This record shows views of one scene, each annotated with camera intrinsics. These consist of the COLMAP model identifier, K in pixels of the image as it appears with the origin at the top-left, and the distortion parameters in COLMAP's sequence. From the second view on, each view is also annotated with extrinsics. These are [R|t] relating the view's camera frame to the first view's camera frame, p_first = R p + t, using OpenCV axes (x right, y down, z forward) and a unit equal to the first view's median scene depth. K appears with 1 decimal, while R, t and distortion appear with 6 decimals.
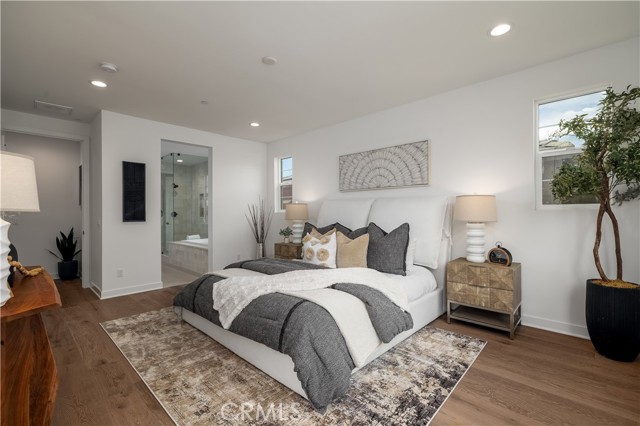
lens RADIAL K [[281.0, 0, 321.6], [0, 281.0, 214.6], [0, 0, 1]] dist [0.000894, 0.000809]
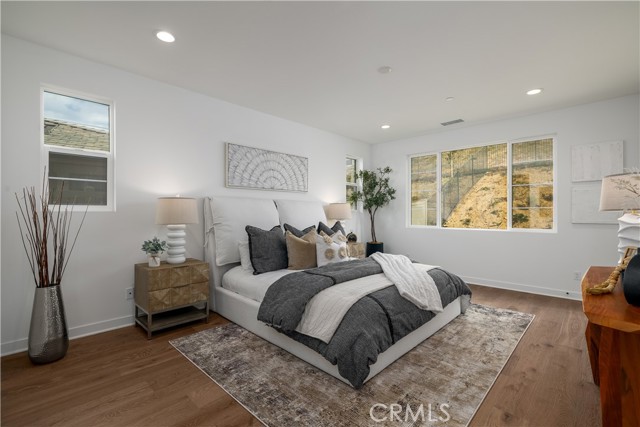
lens RADIAL K [[289.2, 0, 321.7], [0, 289.2, 211.5], [0, 0, 1]] dist [-0.002868, 0.000137]
pose [[0.019106, 0.013168, 0.999731, -0.830148], [0.005349, 0.999898, -0.013272, 0.000944], [-0.999803, 0.005601, 0.019034, 0.787724]]
